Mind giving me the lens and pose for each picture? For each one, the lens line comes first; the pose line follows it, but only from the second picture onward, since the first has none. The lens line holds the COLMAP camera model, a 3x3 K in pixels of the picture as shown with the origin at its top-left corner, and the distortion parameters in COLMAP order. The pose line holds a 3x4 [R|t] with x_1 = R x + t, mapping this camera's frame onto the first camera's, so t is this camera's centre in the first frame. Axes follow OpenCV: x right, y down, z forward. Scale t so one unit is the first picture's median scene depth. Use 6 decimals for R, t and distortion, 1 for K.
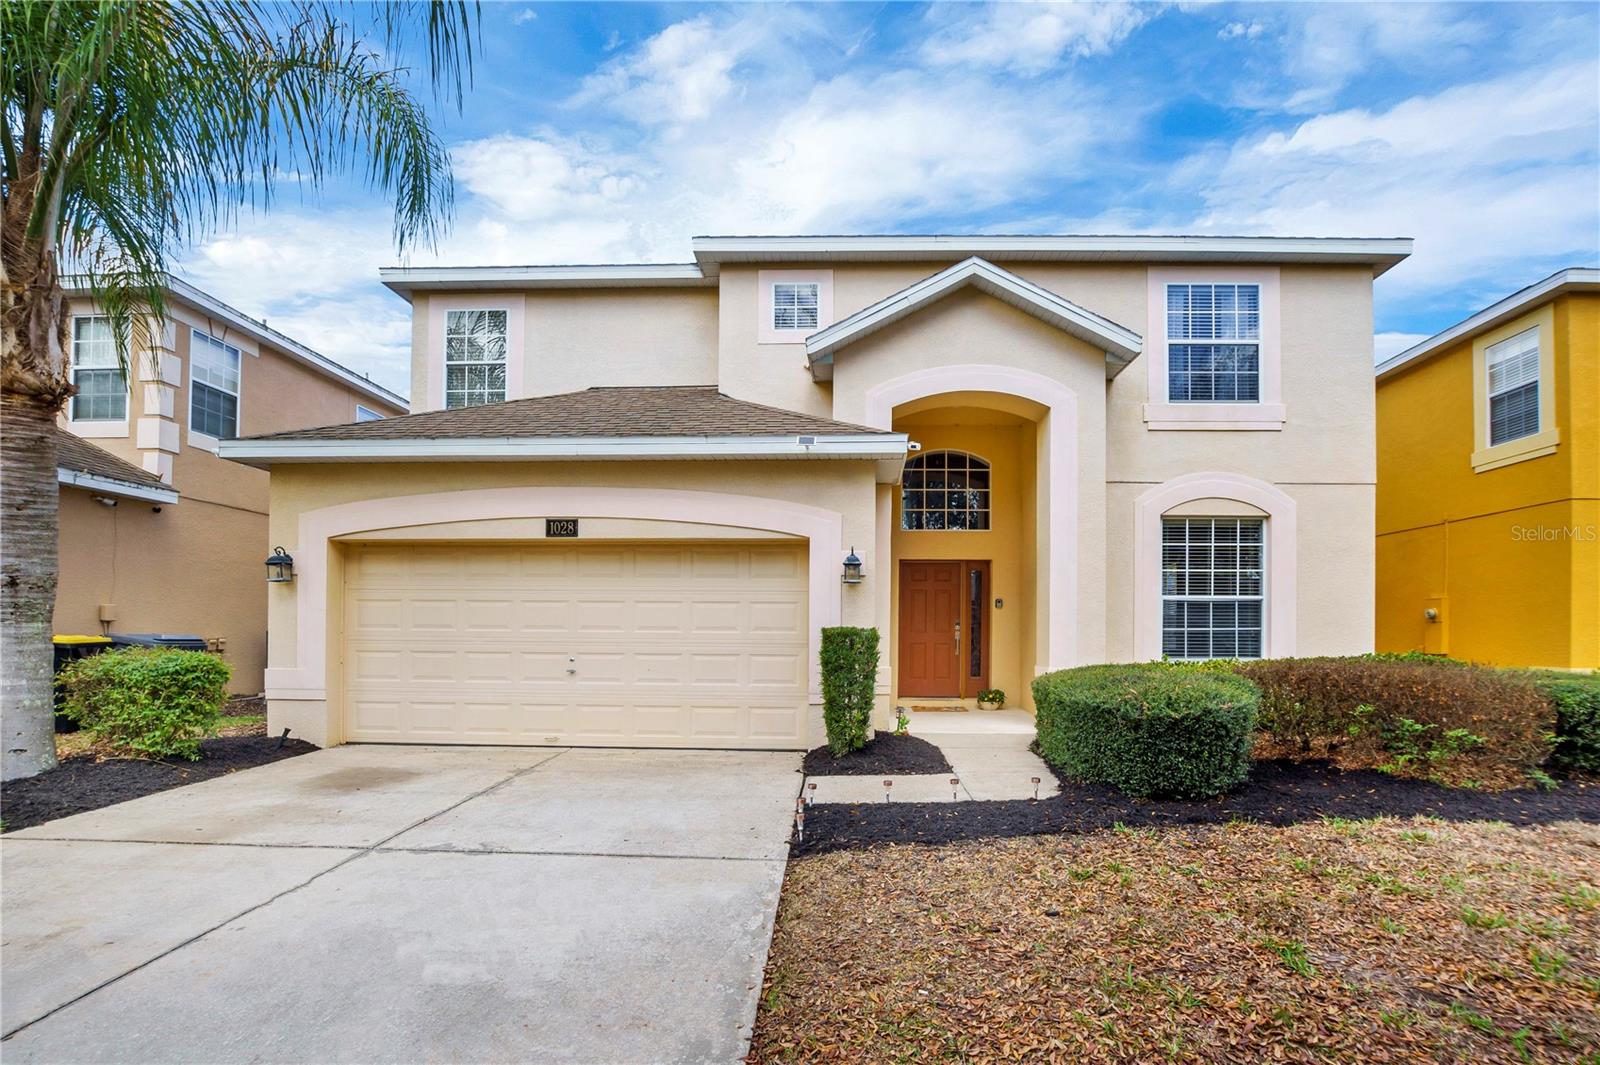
lens RADIAL K [[725.8, 0, 823.1], [0, 725.8, 632.5], [0, 0, 1]] dist [-0.018329, -0.000273]
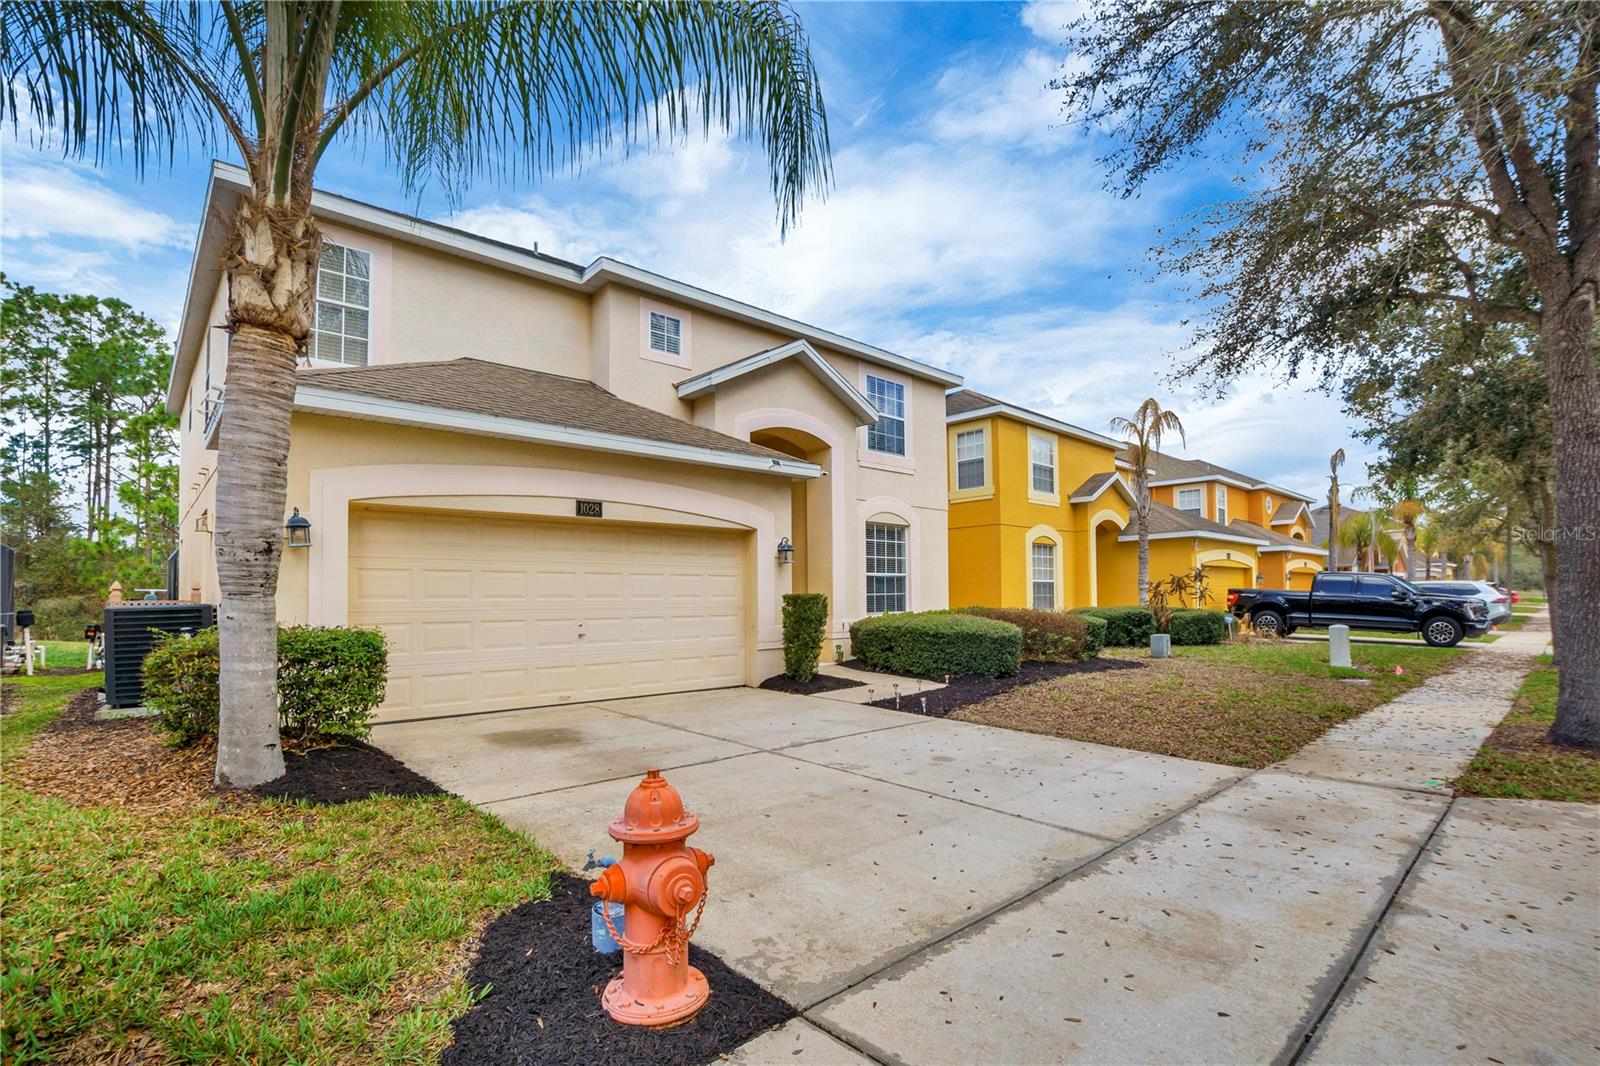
lens RADIAL K [[738.2, 0, 771.9], [0, 738.2, 578.6], [0, 0, 1]] dist [-0.034031, 0.000181]
pose [[0.737198, 0.006852, 0.675642, -0.759495], [0.011303, 0.999684, -0.022471, -0.004827], [-0.675582, 0.024203, 0.736887, -0.033743]]
